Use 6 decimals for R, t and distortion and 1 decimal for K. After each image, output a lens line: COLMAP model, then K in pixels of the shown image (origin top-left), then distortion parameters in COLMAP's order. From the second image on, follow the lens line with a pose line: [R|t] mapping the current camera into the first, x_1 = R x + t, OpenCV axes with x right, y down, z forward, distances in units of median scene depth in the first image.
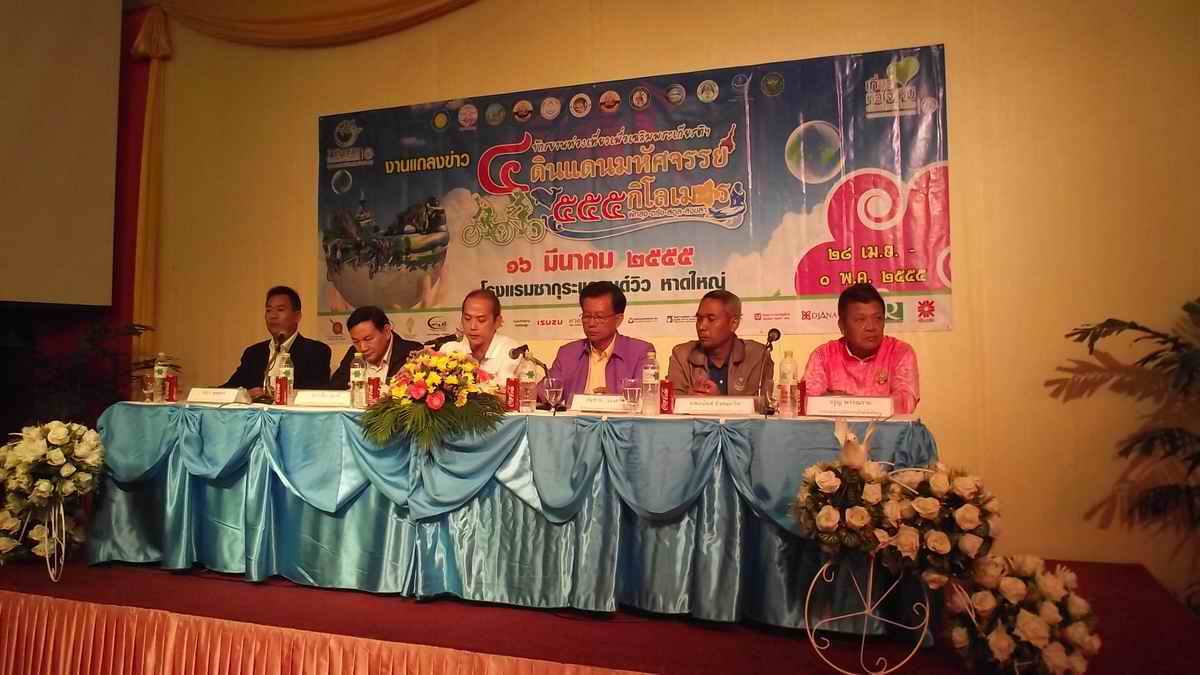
lens RADIAL K [[949.6, 0, 594.7], [0, 949.6, 351.6], [0, 0, 1]] dist [-0.083089, 0.051008]
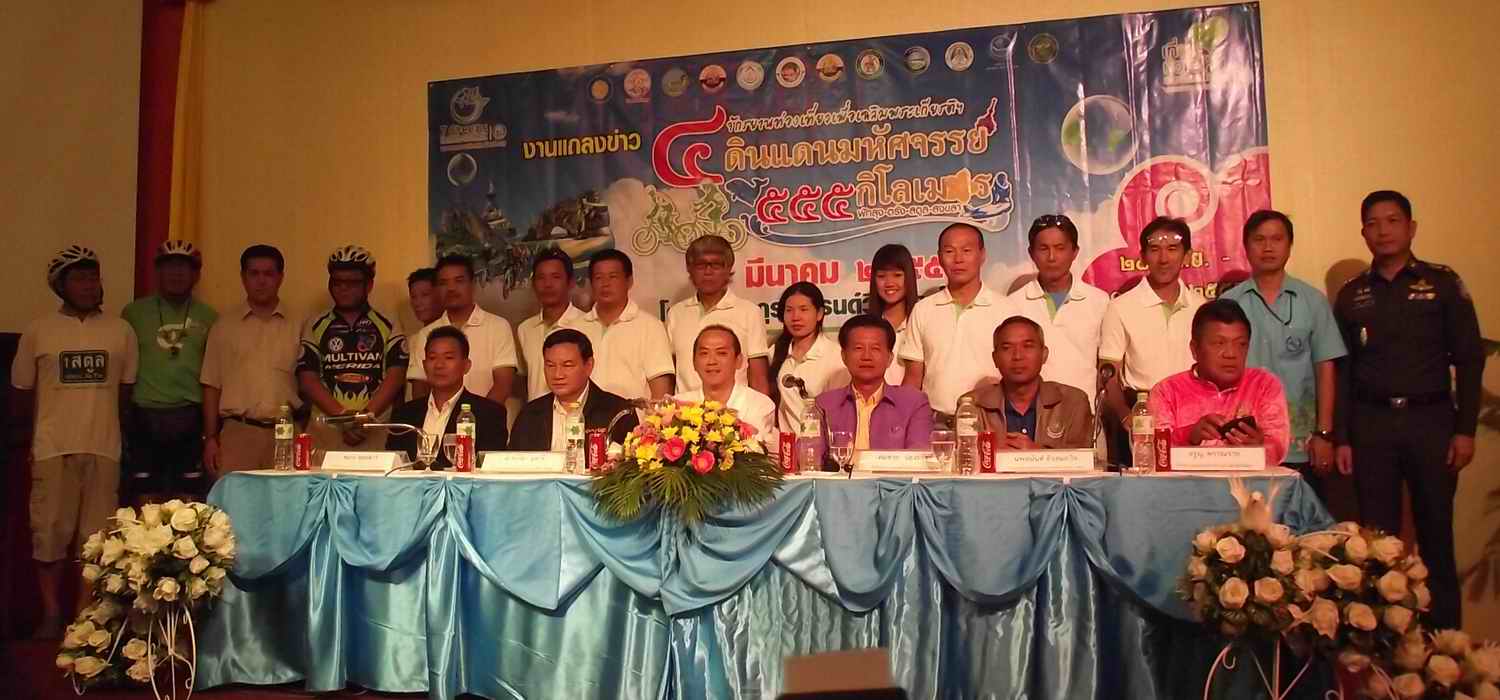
lens RADIAL K [[1349.5, 0, 755.1], [0, 1349.5, 323.9], [0, 0, 1]] dist [-0.073134, 0.028676]
pose [[0.996985, -0.013381, 0.076434, -0.139080], [0.016429, 0.999089, -0.039393, -0.013037], [-0.075837, 0.040530, 0.996296, -0.090744]]
